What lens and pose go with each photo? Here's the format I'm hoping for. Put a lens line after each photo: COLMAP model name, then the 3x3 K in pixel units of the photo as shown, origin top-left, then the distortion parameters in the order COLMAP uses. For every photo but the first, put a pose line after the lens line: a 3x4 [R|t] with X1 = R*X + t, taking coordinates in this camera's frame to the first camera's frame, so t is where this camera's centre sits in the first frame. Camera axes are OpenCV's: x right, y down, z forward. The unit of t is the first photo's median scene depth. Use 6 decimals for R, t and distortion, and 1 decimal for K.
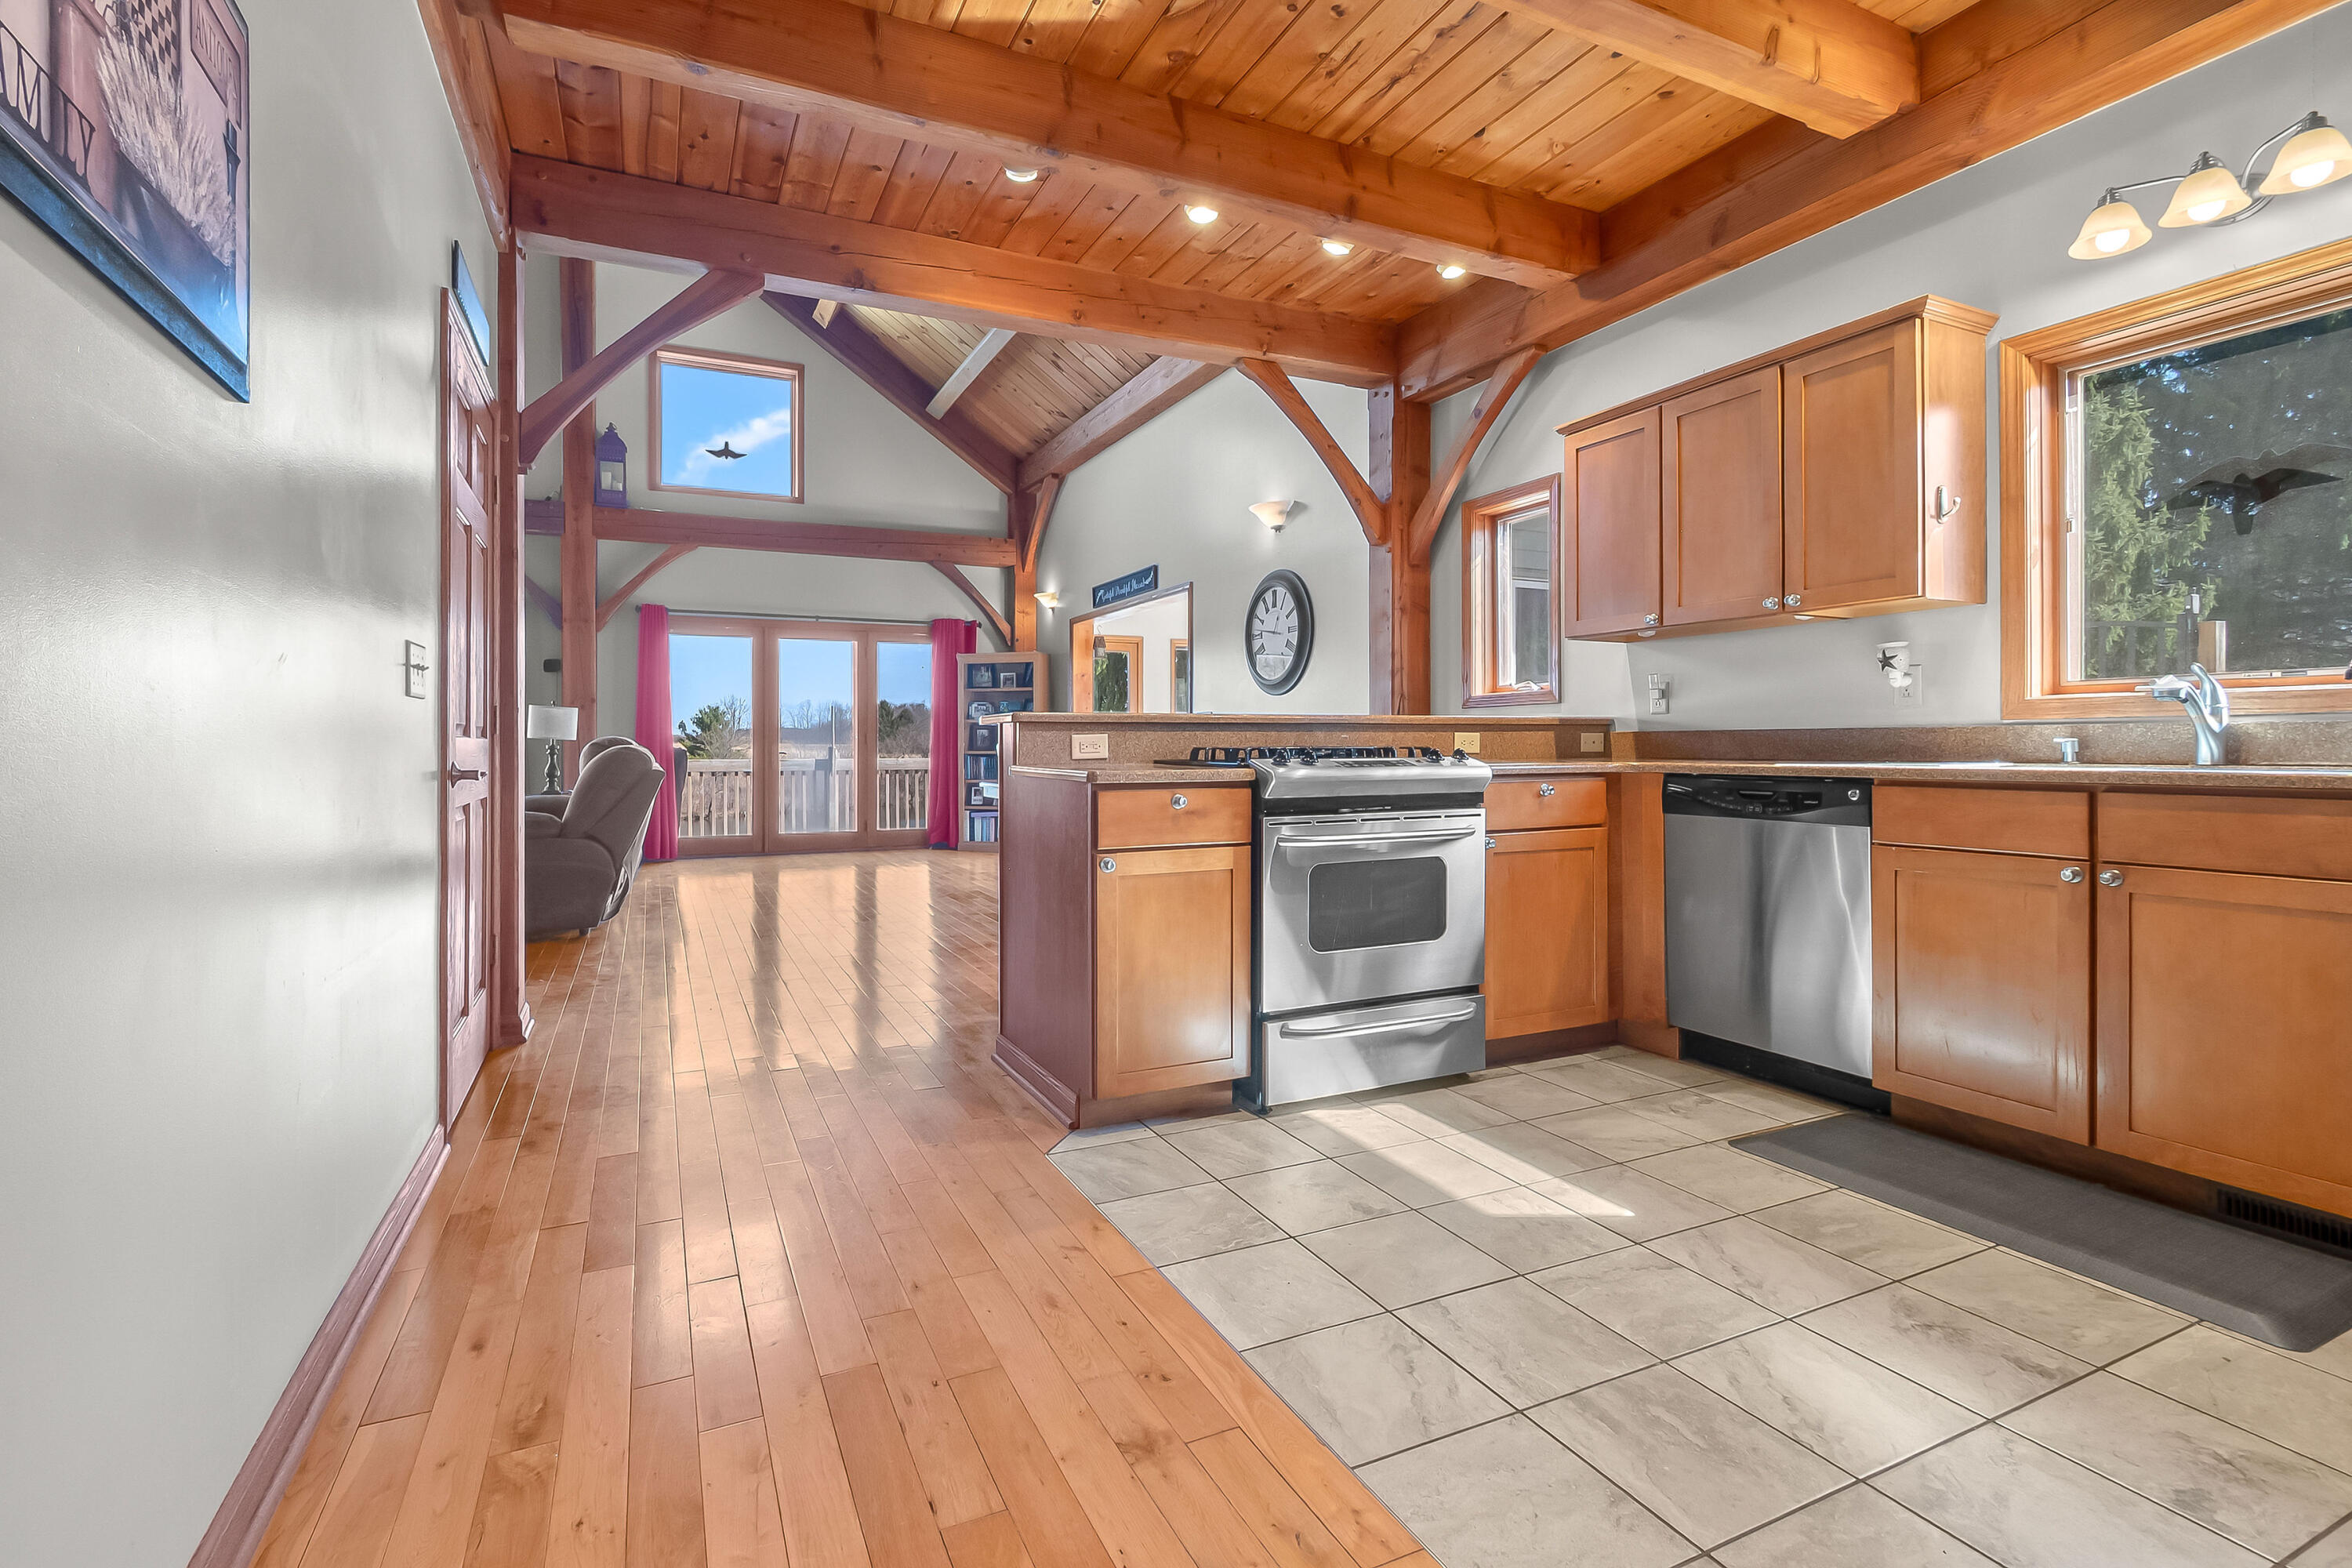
lens RADIAL K [[1054.2, 0, 1126.6], [0, 1054.2, 746.2], [0, 0, 1]] dist [0.010643, -0.004730]
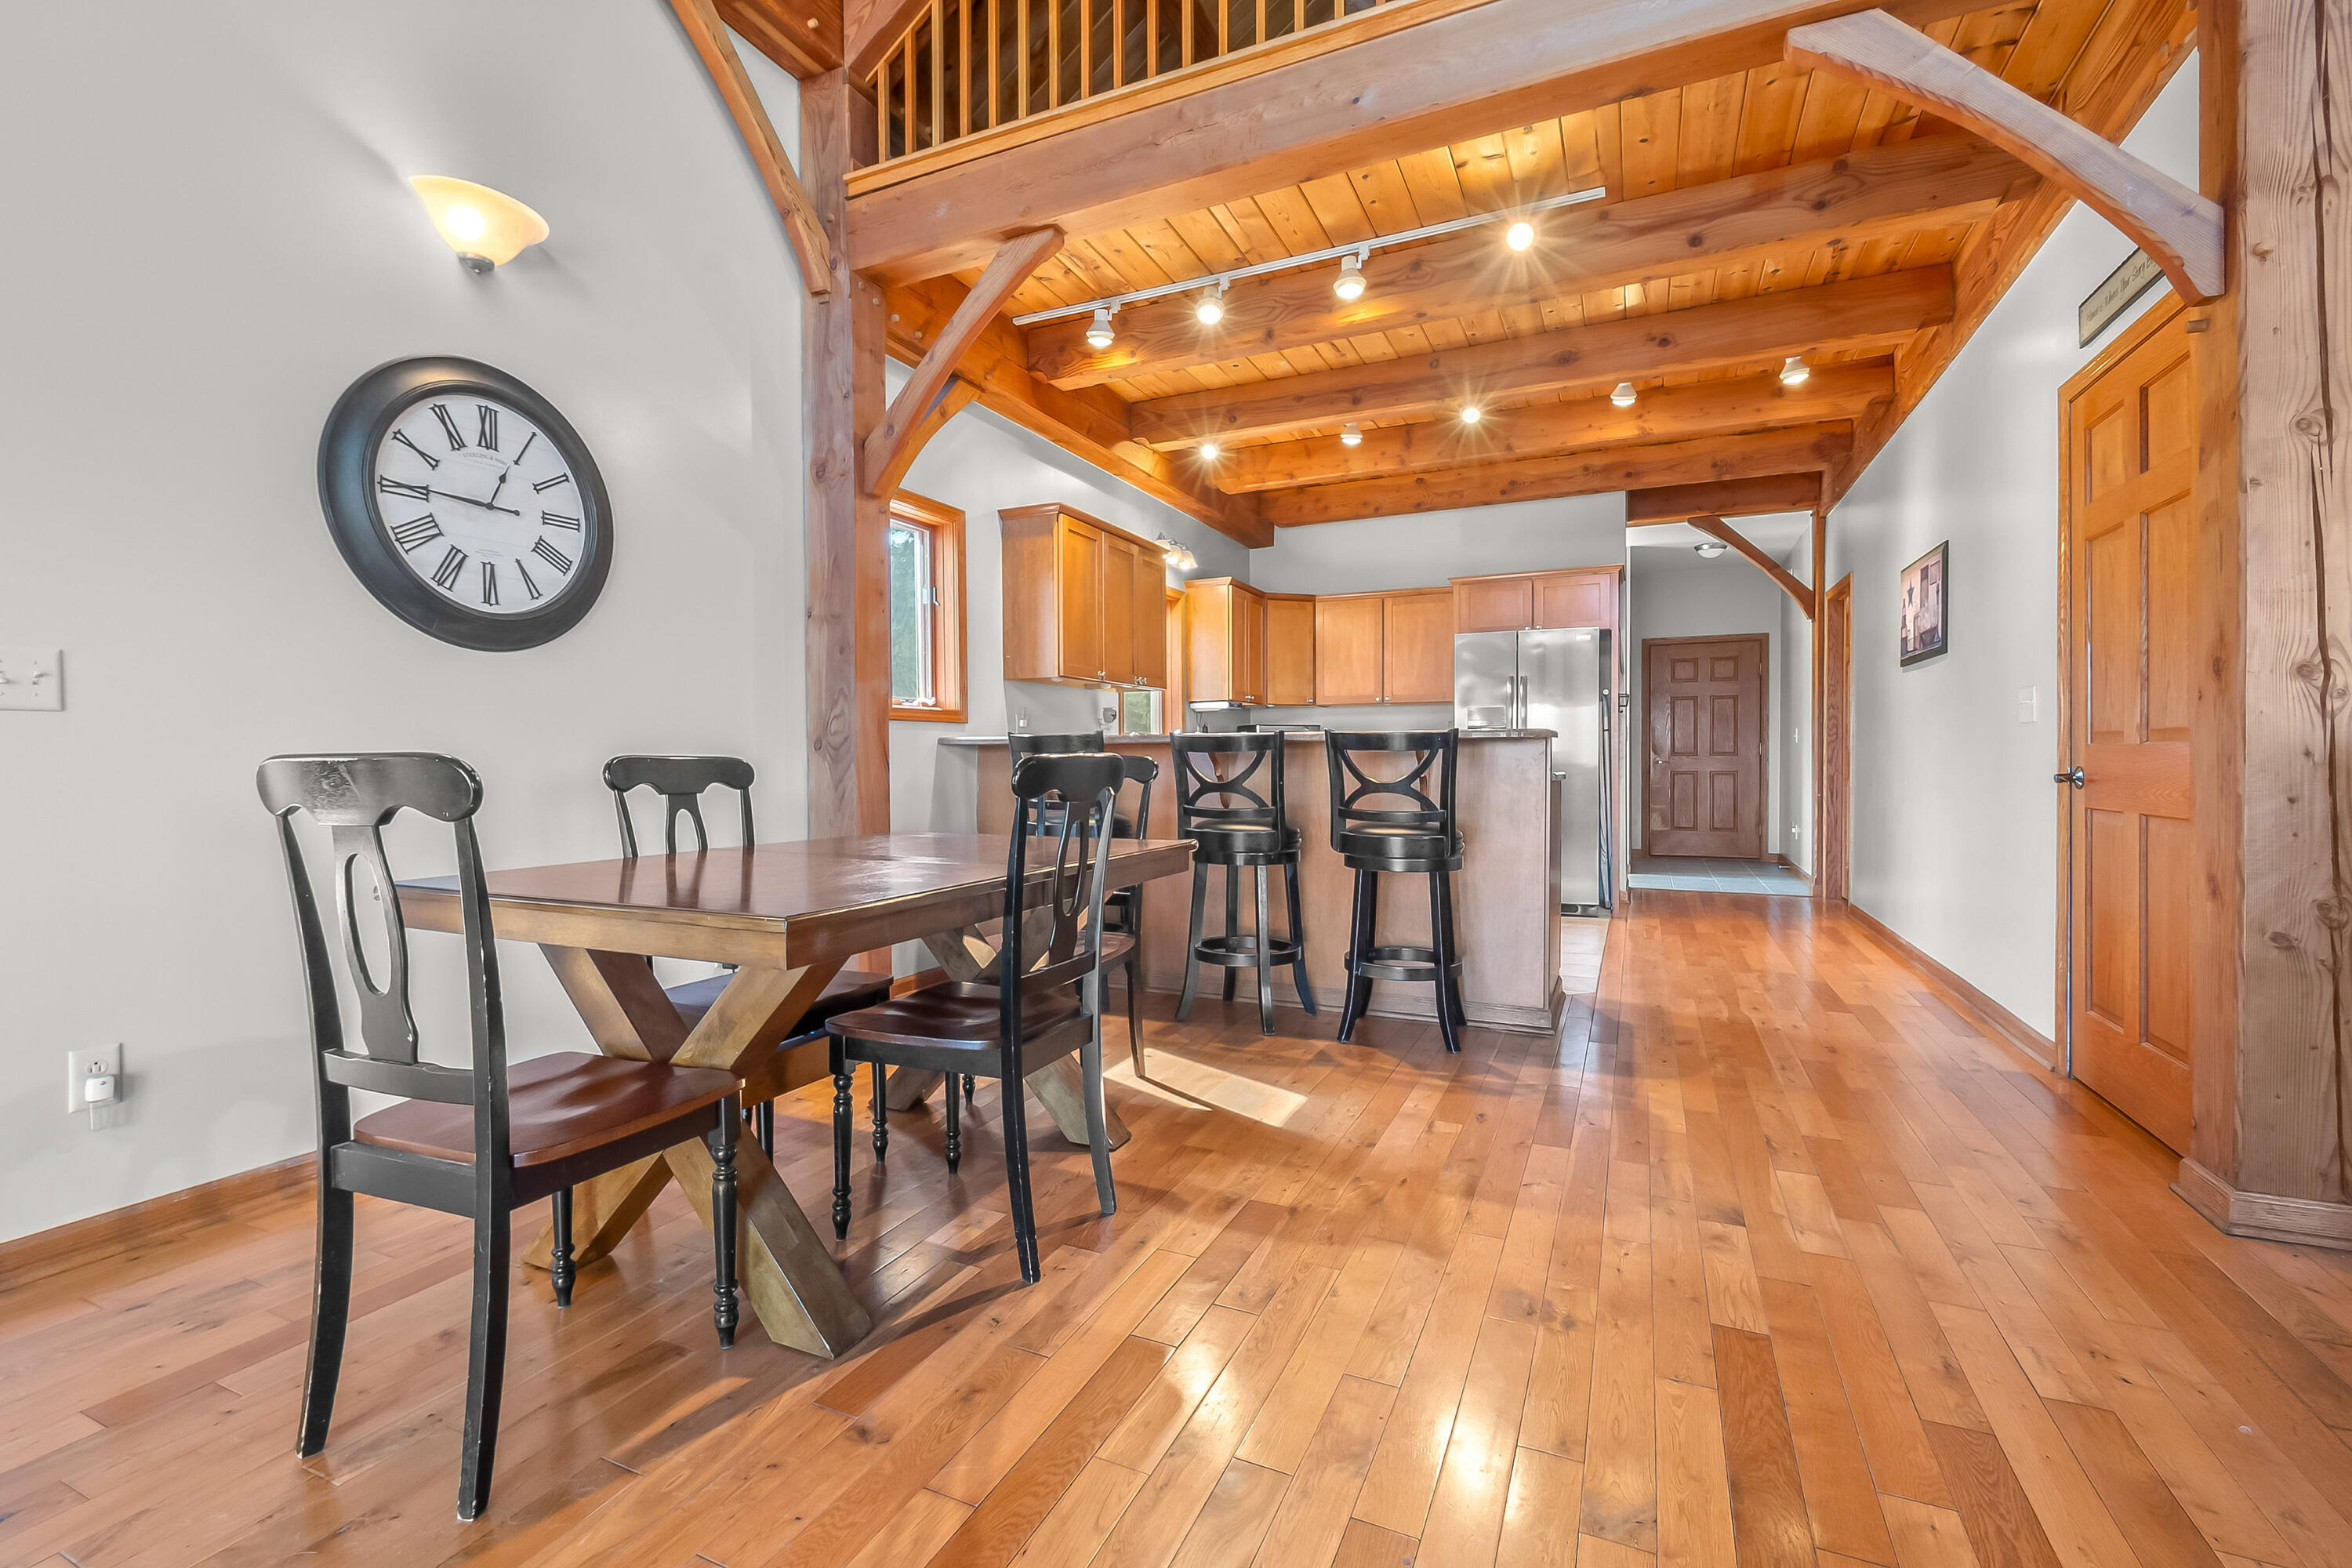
lens RADIAL K [[1054.2, 0, 1129.5], [0, 1054.2, 770.7], [0, 0, 1]] dist [0.010643, -0.004730]
pose [[-0.644554, 0.000621, 0.764558, -0.810429], [0.009904, 0.999923, 0.007537, 0.001759], [-0.764494, 0.012430, -0.644511, 2.410244]]
